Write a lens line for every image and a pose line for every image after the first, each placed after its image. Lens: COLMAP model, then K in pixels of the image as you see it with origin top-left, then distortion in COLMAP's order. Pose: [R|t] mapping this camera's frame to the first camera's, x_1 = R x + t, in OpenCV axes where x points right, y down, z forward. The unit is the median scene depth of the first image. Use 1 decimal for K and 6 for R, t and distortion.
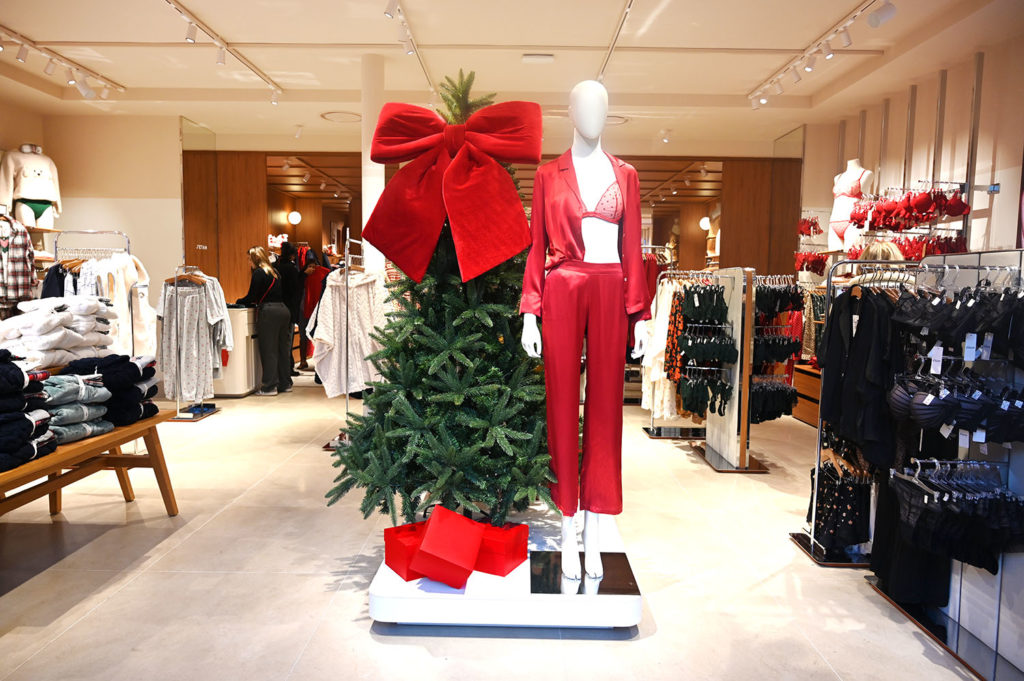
lens RADIAL K [[685.0, 0, 512.0], [0, 685.0, 340.5], [0, 0, 1]] dist [-0.000798, 0.000043]
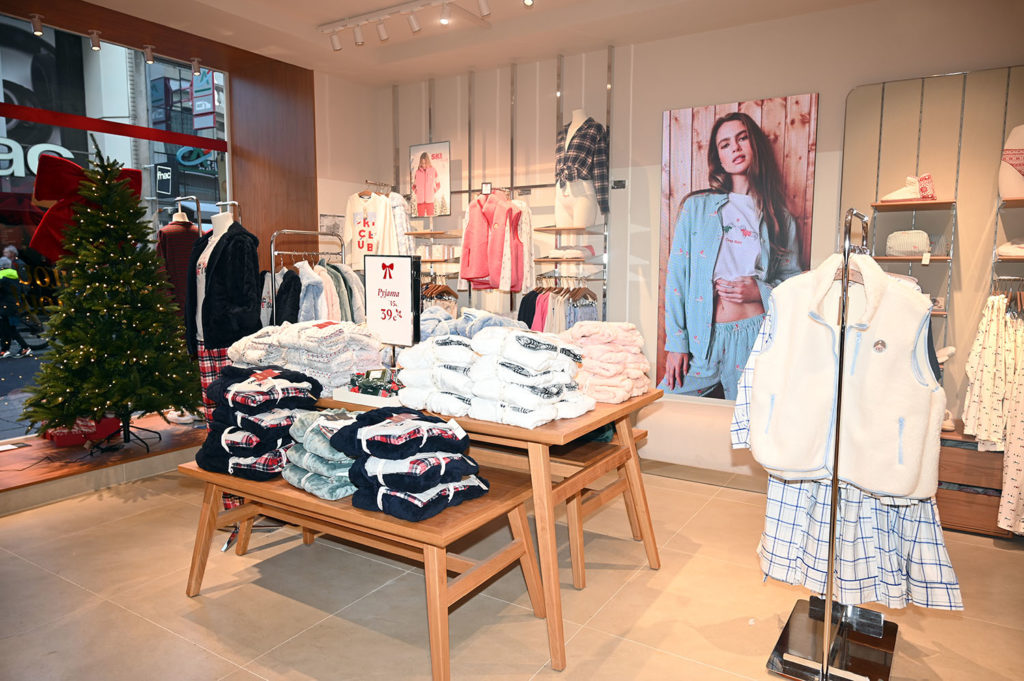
lens RADIAL K [[685.0, 0, 512.0], [0, 685.0, 340.5], [0, 0, 1]] dist [-0.000798, 0.000043]
pose [[-0.521412, 0.080421, -0.849507, -0.025705], [-0.082266, 0.986174, 0.143852, -0.084881], [0.849330, 0.144892, -0.507587, 0.753110]]
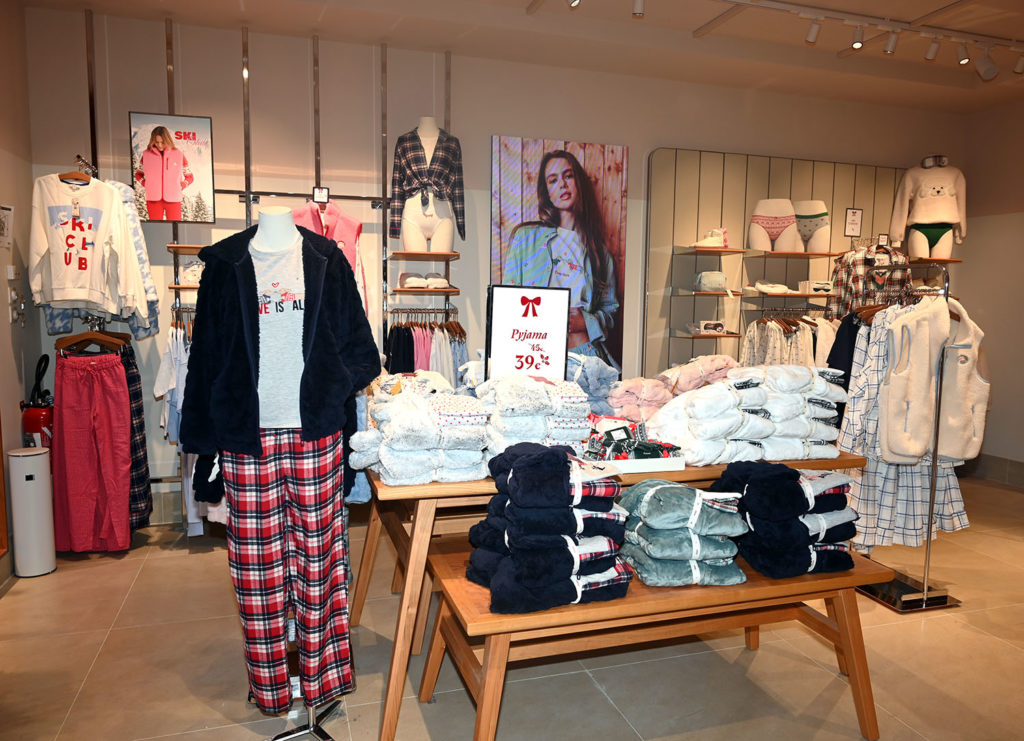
lens RADIAL K [[749.2, 0, 512.0], [0, 749.2, 370.5], [0, 0, 1]] dist [-0.001513, -0.002728]
pose [[0.321307, 0.088077, -0.942870, -0.003497], [-0.091647, 0.993884, 0.061611, -0.044980], [0.942530, 0.066615, 0.327414, 0.271239]]
